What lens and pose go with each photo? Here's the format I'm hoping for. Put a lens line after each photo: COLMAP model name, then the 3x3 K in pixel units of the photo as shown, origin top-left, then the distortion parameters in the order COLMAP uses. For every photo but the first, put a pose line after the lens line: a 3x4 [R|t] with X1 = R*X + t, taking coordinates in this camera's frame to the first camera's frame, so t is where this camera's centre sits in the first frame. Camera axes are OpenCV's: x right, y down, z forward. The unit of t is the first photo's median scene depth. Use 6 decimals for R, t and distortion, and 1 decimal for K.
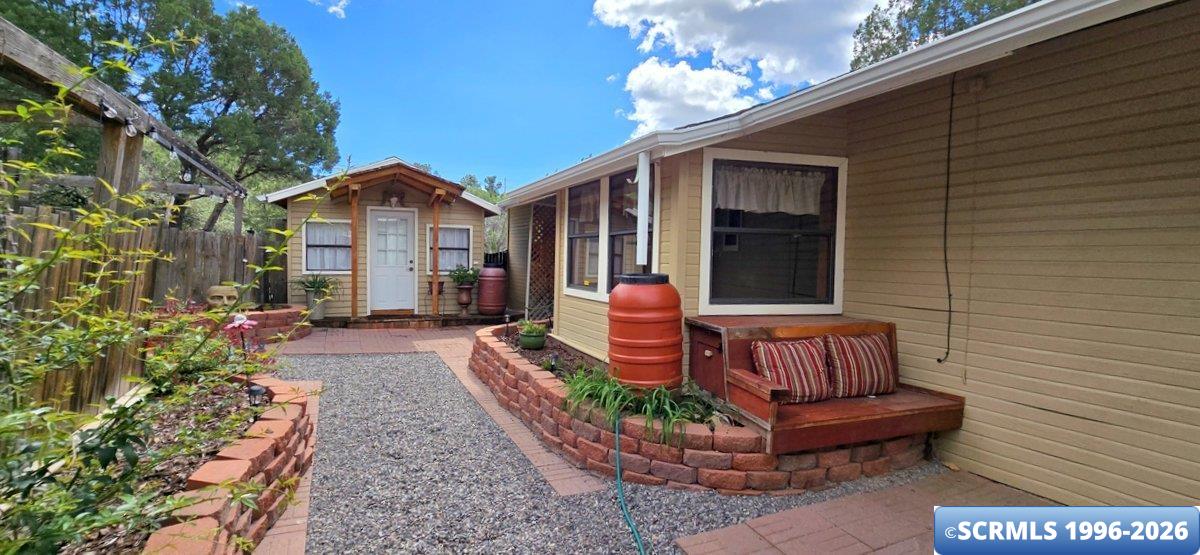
lens RADIAL K [[495.2, 0, 596.4], [0, 495.2, 276.7], [0, 0, 1]] dist [-0.000346, 0.000566]
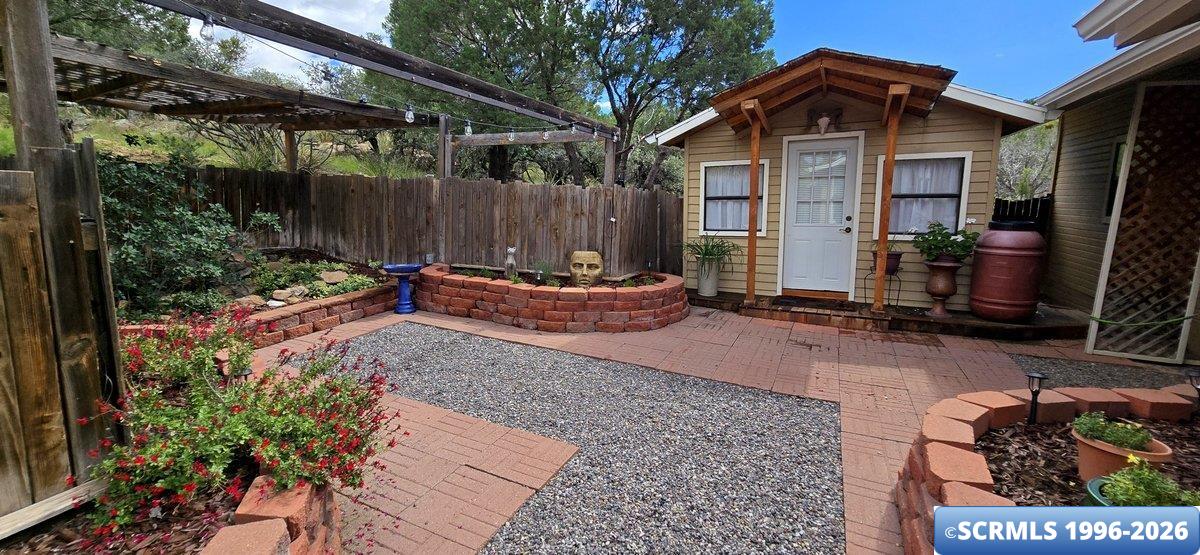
lens RADIAL K [[495.2, 0, 593.1], [0, 495.2, 273.1], [0, 0, 1]] dist [-0.000346, 0.000566]
pose [[0.607580, 0.088648, -0.789296, -0.066044], [-0.015747, 0.994901, 0.099618, -0.019145], [0.794102, -0.048097, 0.605878, 0.358828]]
